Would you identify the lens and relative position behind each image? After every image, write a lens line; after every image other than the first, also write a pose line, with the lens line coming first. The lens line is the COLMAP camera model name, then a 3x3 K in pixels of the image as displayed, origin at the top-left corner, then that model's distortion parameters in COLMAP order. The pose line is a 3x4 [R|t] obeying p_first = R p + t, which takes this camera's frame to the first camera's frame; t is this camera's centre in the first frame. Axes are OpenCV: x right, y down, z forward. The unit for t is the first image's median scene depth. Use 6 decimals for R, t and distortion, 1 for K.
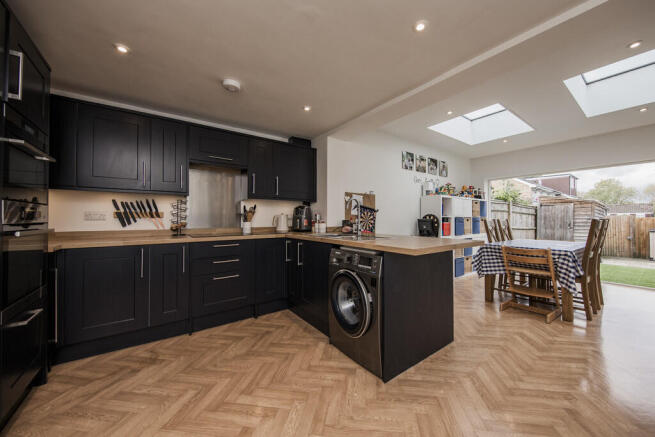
lens RADIAL K [[244.4, 0, 333.3], [0, 244.4, 216.4], [0, 0, 1]] dist [0.001963, -0.000346]
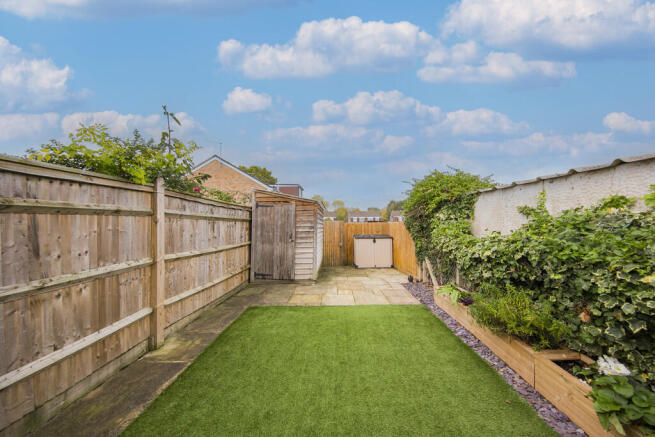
lens RADIAL K [[223.3, 0, 329.6], [0, 223.3, 220.5], [0, 0, 1]] dist [0.004500, -0.000585]
pose [[0.623260, -0.003424, 0.782007, 0.531138], [-0.001820, 0.999981, 0.005829, -0.011196], [-0.782012, -0.005056, 0.623242, 0.516013]]
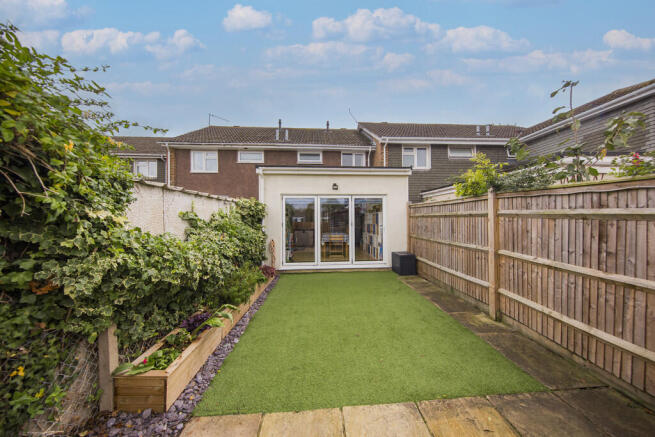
lens RADIAL K [[223.3, 0, 328.7], [0, 223.3, 220.4], [0, 0, 1]] dist [0.004500, -0.000585]
pose [[-0.562817, 0.011178, -0.826506, 1.012069], [0.015231, 0.999879, 0.003150, -0.013877], [0.826441, -0.010816, -0.562919, 0.813992]]
